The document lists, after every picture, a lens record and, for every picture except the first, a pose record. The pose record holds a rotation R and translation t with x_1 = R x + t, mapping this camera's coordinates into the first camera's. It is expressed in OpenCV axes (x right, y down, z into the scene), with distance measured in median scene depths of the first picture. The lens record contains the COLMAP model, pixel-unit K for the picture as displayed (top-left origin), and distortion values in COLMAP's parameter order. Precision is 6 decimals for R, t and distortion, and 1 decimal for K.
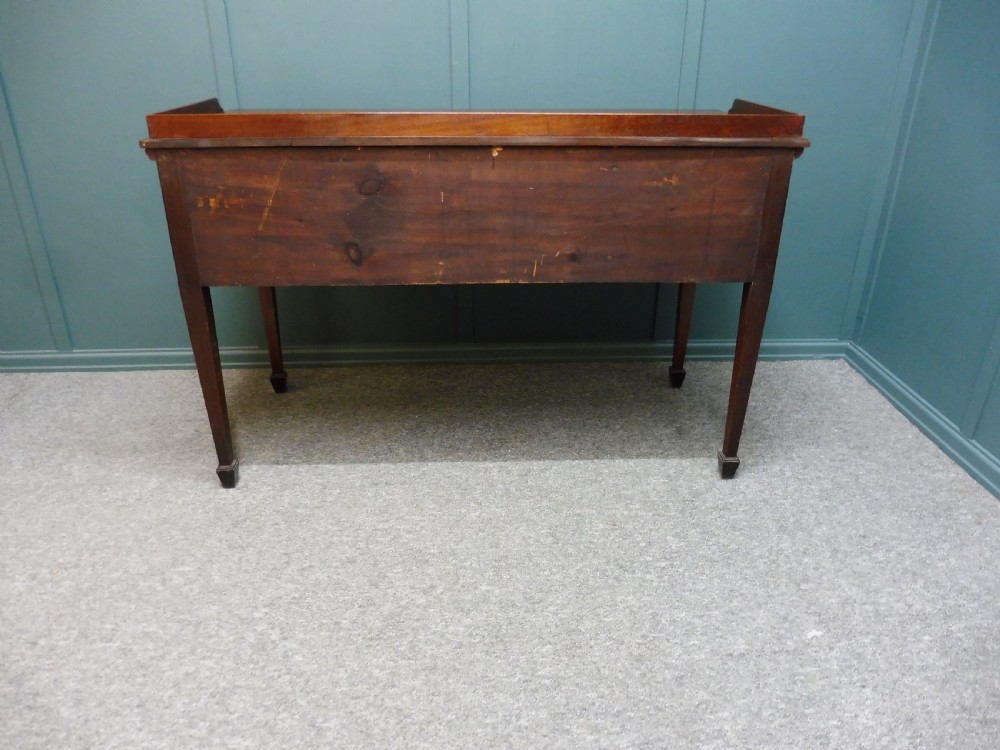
lens RADIAL K [[727.8, 0, 502.3], [0, 727.8, 373.9], [0, 0, 1]] dist [-0.060305, 0.028306]
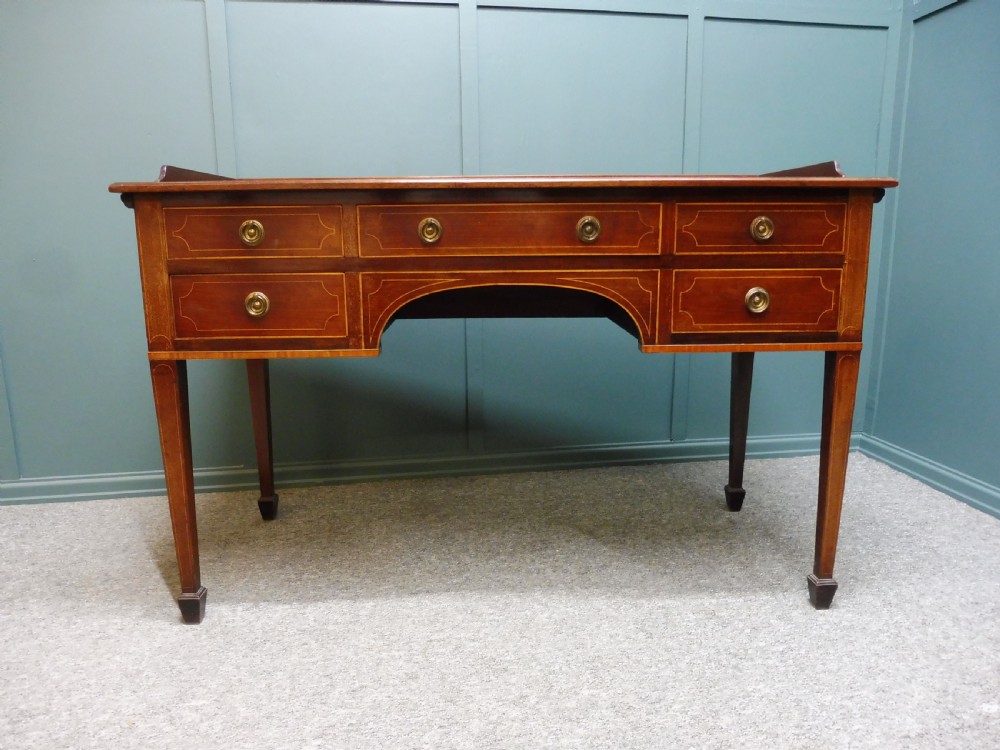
lens RADIAL K [[727.8, 0, 503.4], [0, 727.8, 379.5], [0, 0, 1]] dist [-0.060305, 0.028306]
pose [[0.992314, -0.035692, 0.118484, -0.187307], [0.062421, 0.971131, -0.230236, 0.126142], [-0.106846, 0.235863, 0.965895, 0.137265]]
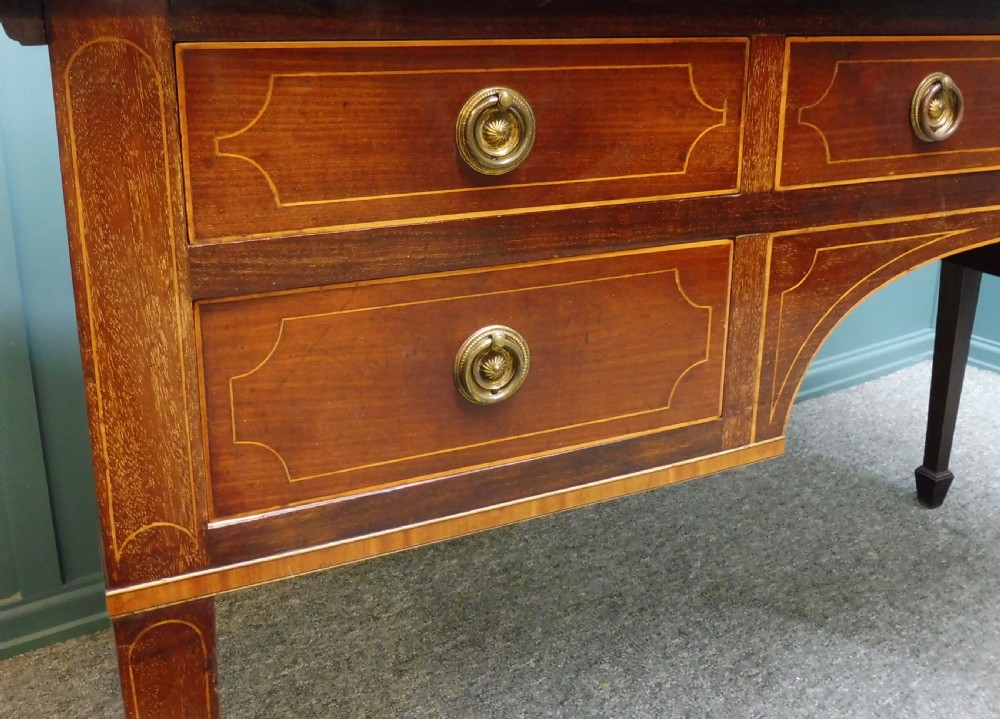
lens RADIAL K [[934.0, 0, 473.0], [0, 934.0, 234.4], [0, 0, 1]] dist [-0.055912, 0.000000]
pose [[0.873512, -0.118909, 0.472057, -0.508463], [0.211249, 0.966237, -0.147513, -0.154933], [-0.438578, 0.228576, 0.869139, 0.645667]]
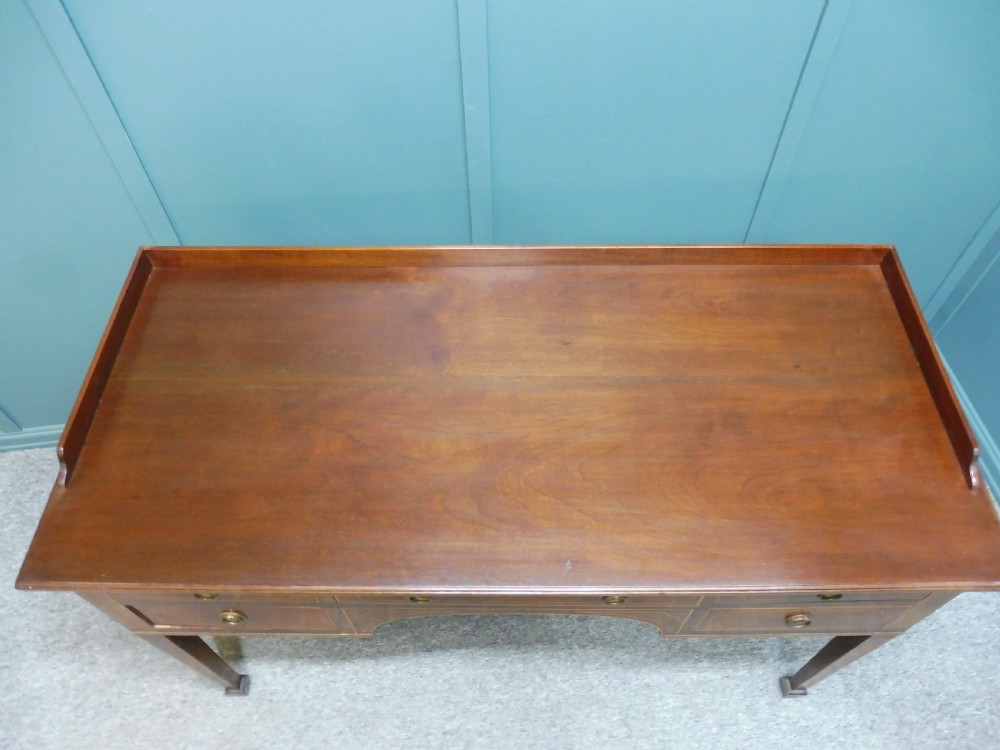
lens RADIAL K [[727.8, 0, 505.2], [0, 727.8, 377.4], [0, 0, 1]] dist [-0.060305, 0.028306]
pose [[0.996372, -0.074500, 0.041142, -0.102530], [0.045136, 0.872420, 0.486669, -0.700434], [-0.072149, -0.483046, 0.872617, 0.395055]]
